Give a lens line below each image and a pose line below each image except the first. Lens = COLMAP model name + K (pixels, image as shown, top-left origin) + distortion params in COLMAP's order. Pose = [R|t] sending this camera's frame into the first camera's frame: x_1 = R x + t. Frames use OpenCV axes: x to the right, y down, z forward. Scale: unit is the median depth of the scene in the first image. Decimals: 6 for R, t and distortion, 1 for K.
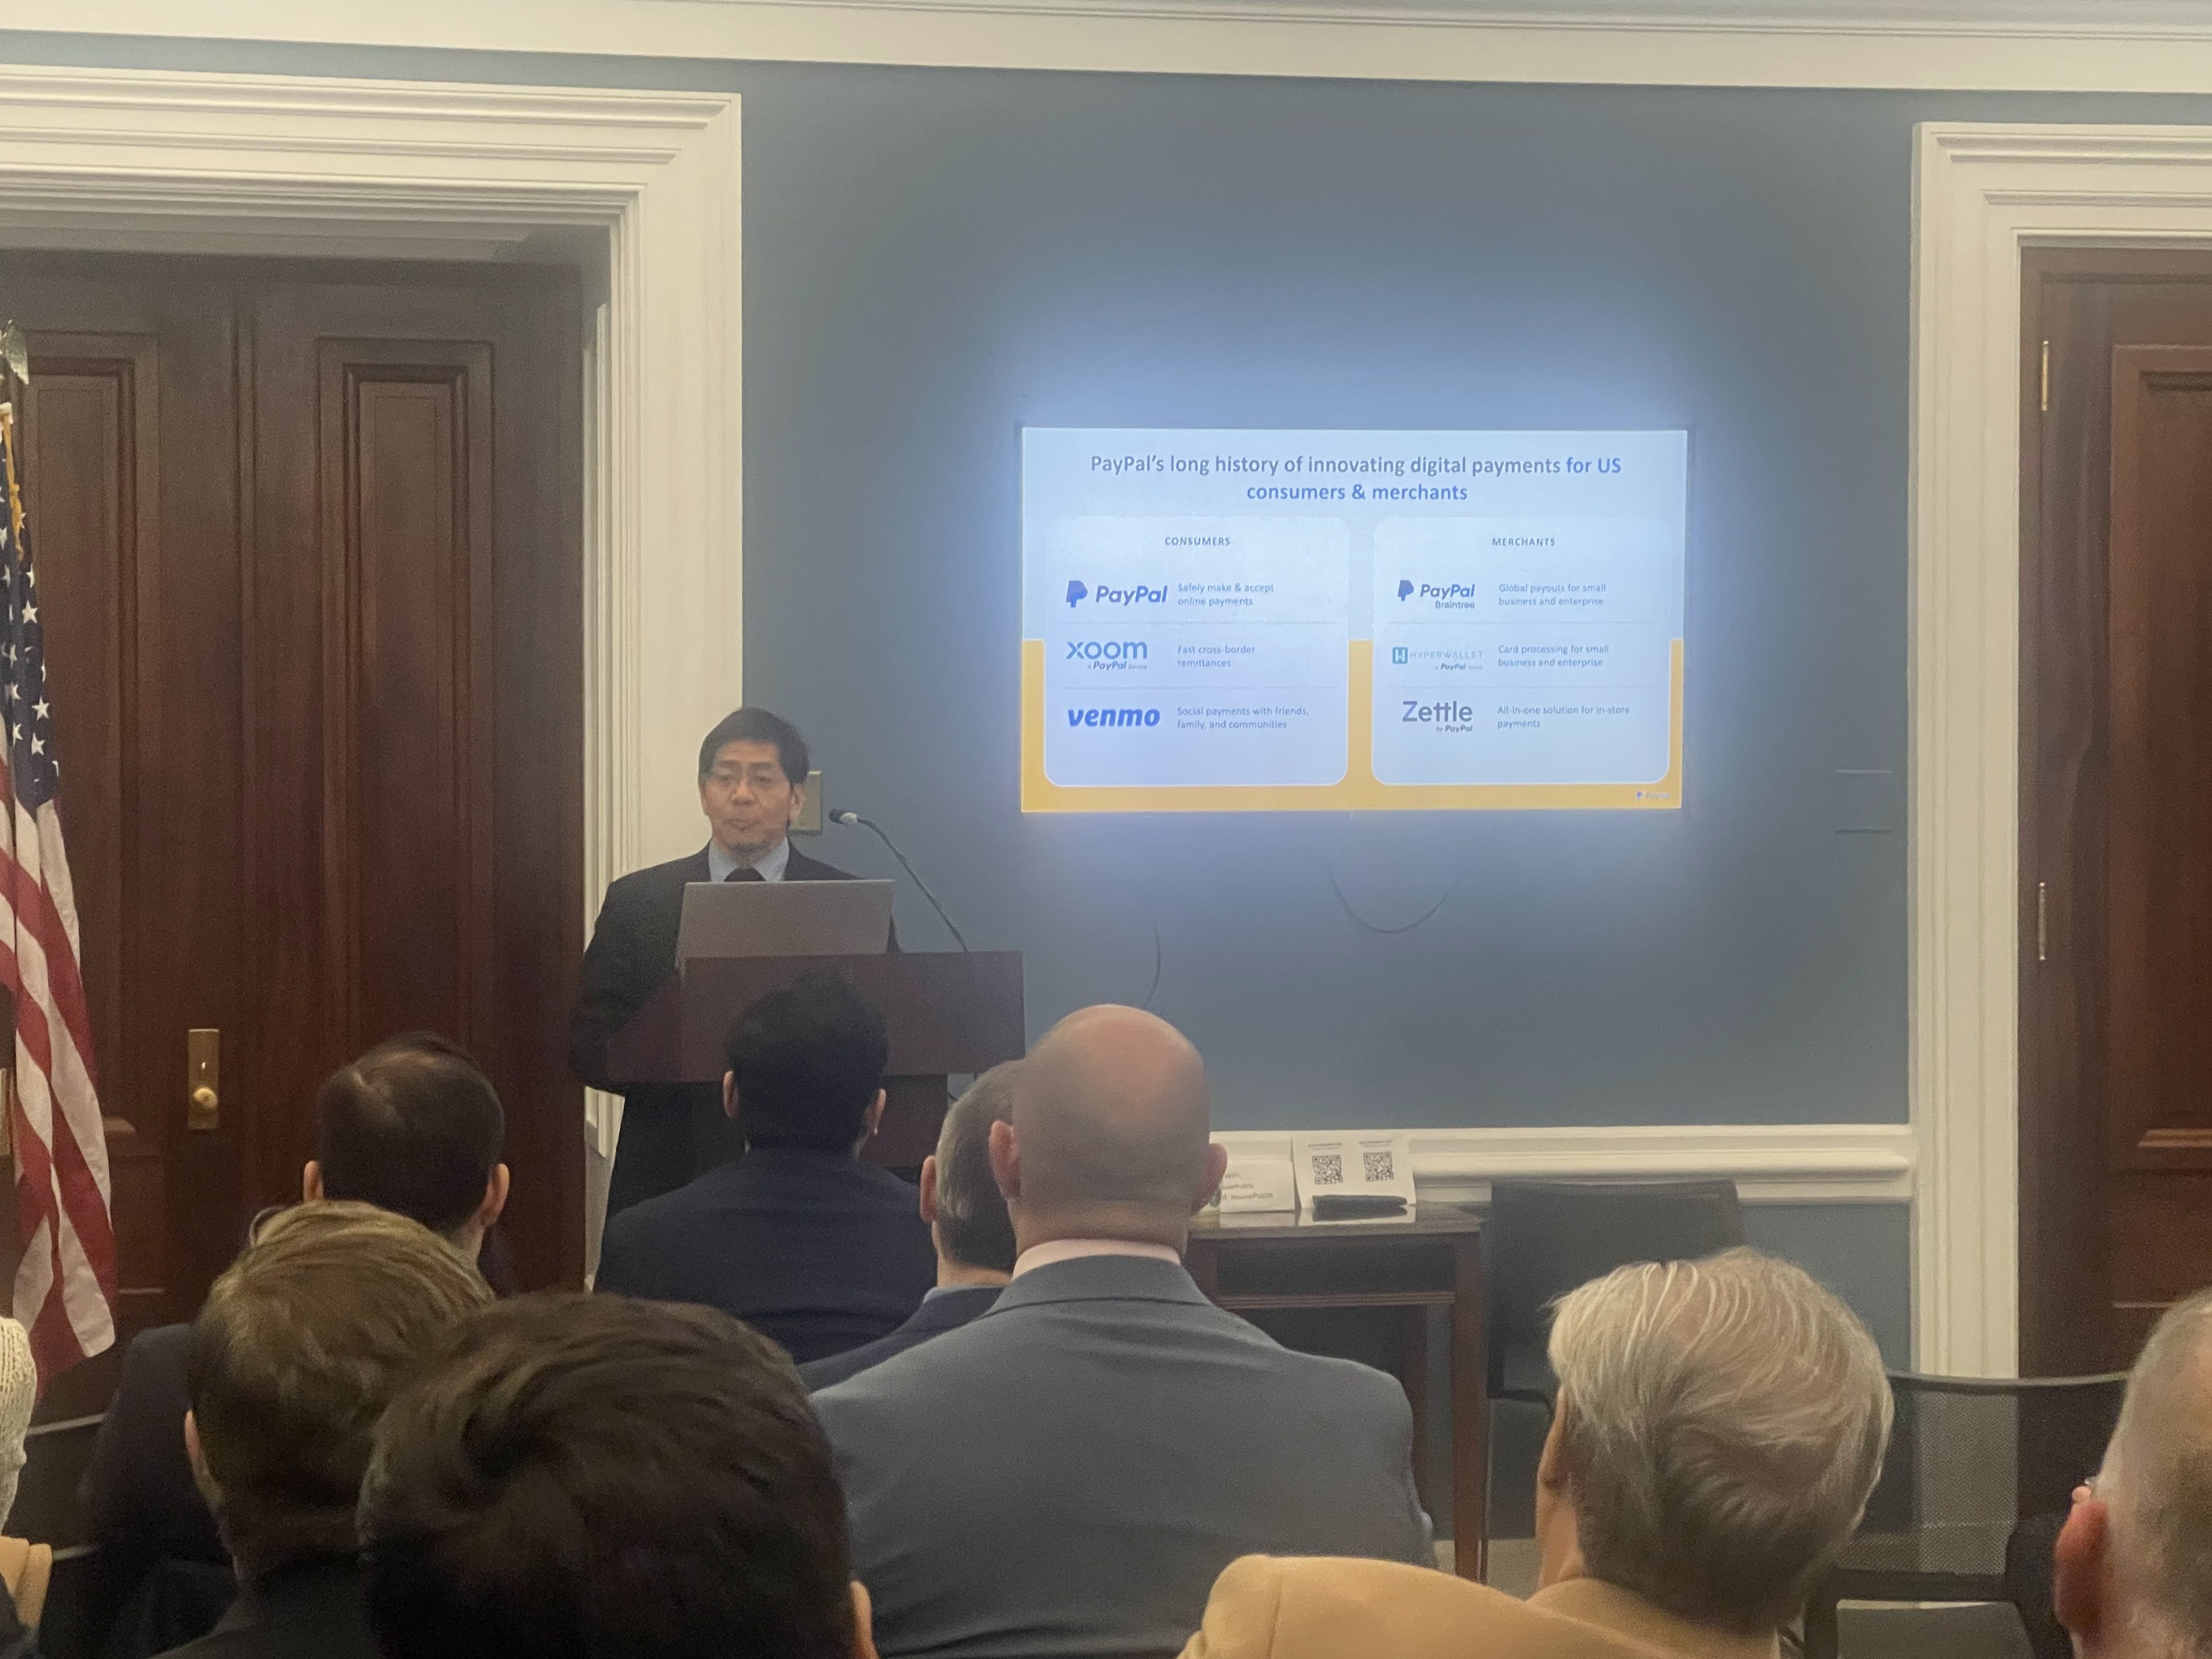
lens RADIAL K [[4918.2, 0, 1132.5], [0, 4918.2, 848.0], [0, 0, 1]] dist [0.191191, 0.000000]
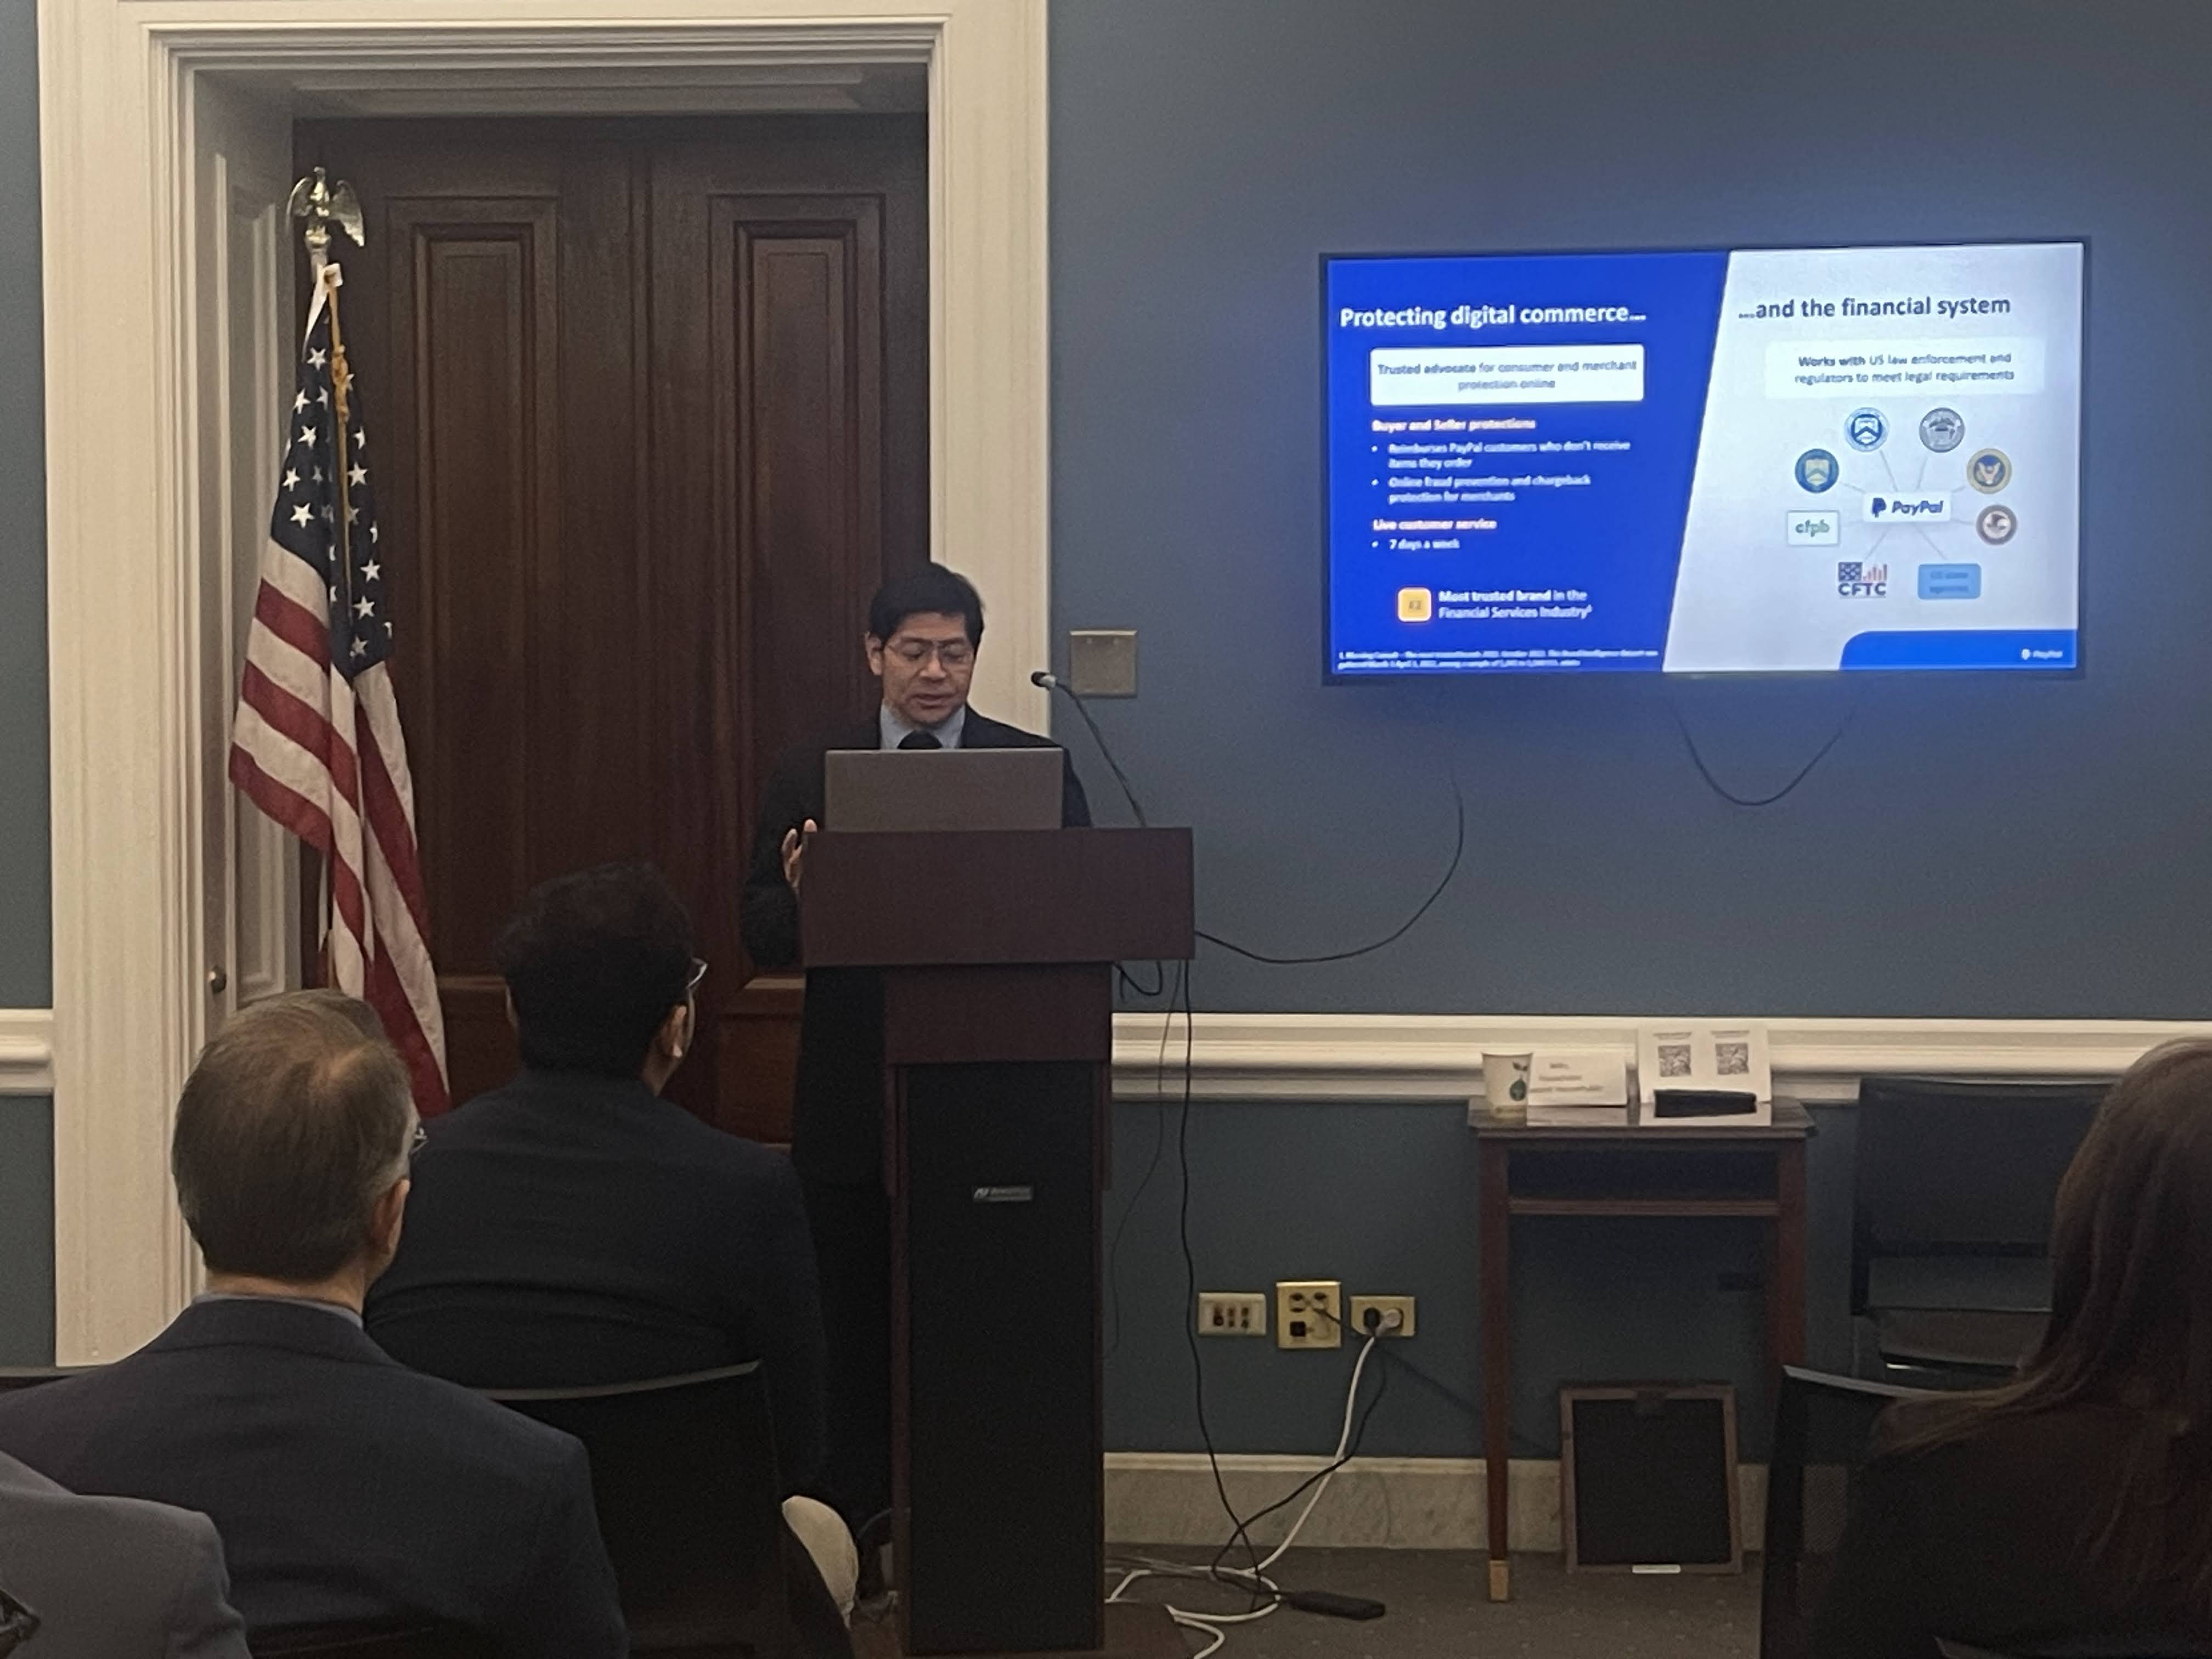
lens RADIAL K [[4123.2, 0, 1124.5], [0, 4123.2, 836.1], [0, 0, 1]] dist [0.089806, 0.000000]
pose [[0.962169, 0.010398, -0.272254, 0.151544], [-0.000852, 0.999381, 0.035157, -0.003868], [0.272451, -0.033595, 0.961583, 0.232138]]
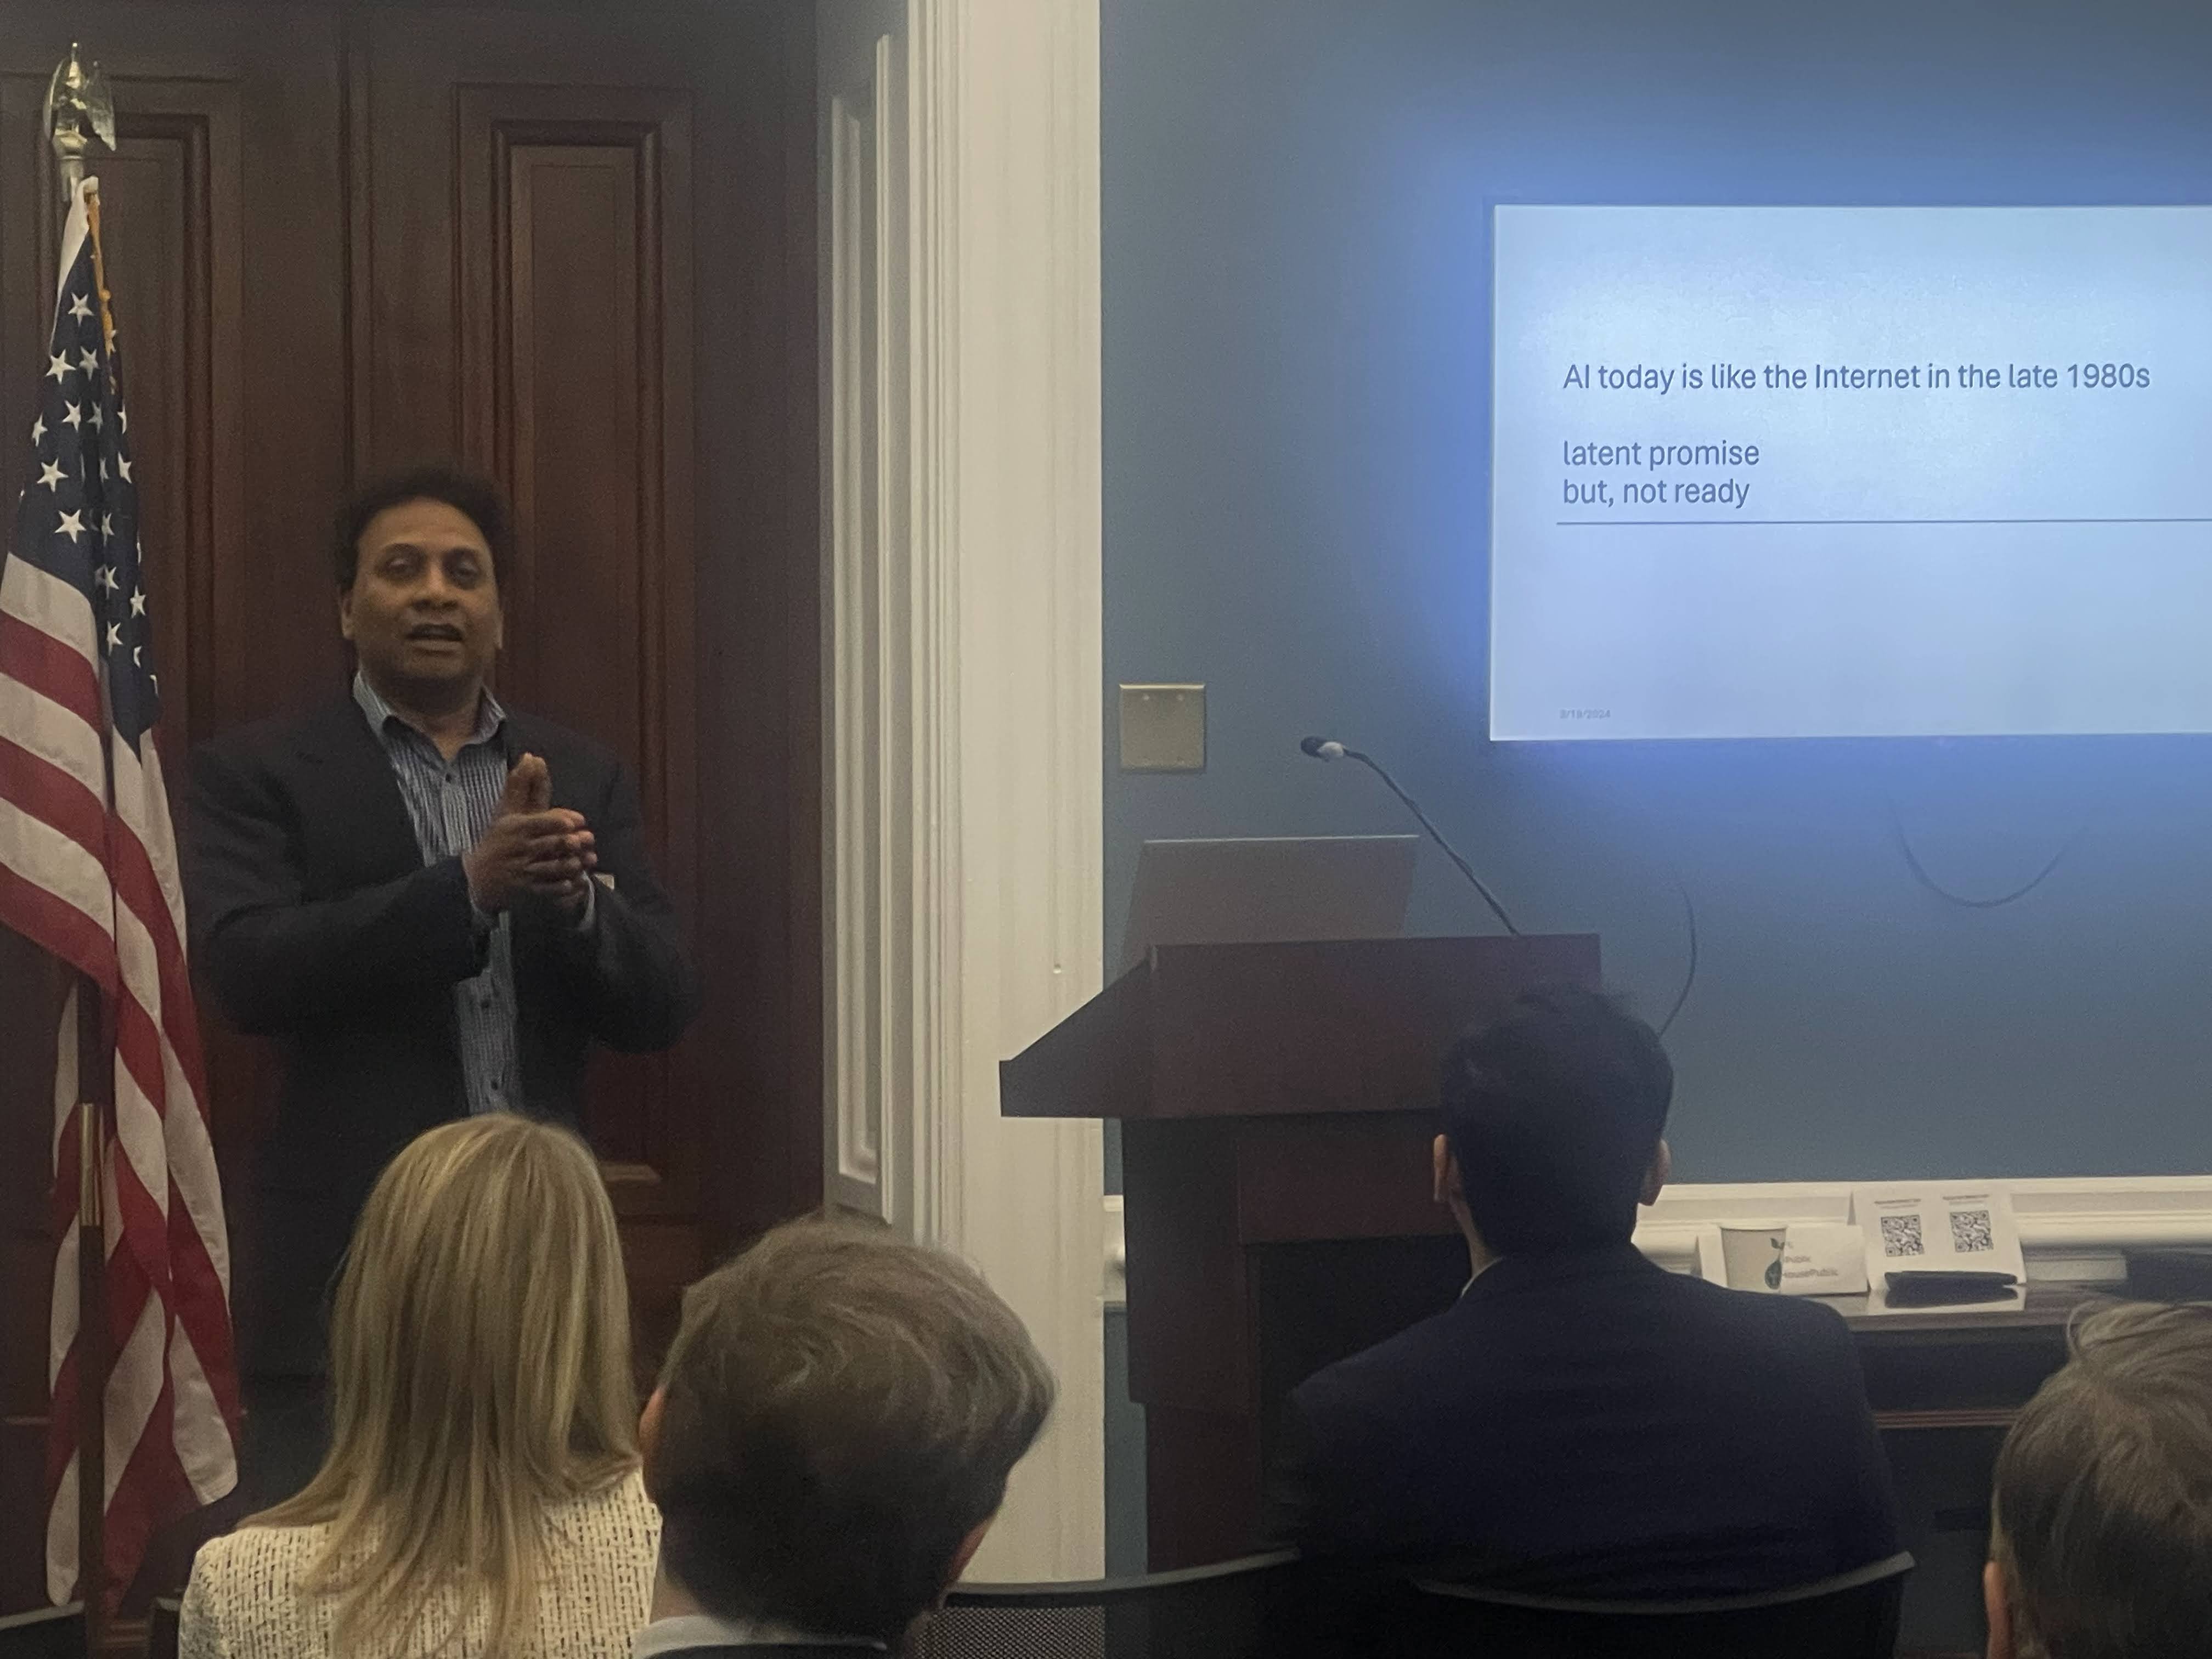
lens RADIAL K [[6922.4, 0, 1048.9], [0, 6922.4, 773.2], [0, 0, 1]] dist [0.127938, 0.000000]
pose [[0.999353, -0.004398, 0.035684, -0.121545], [0.004477, 0.999988, -0.002144, -0.000576], [-0.035674, 0.002302, 0.999361, -0.007707]]
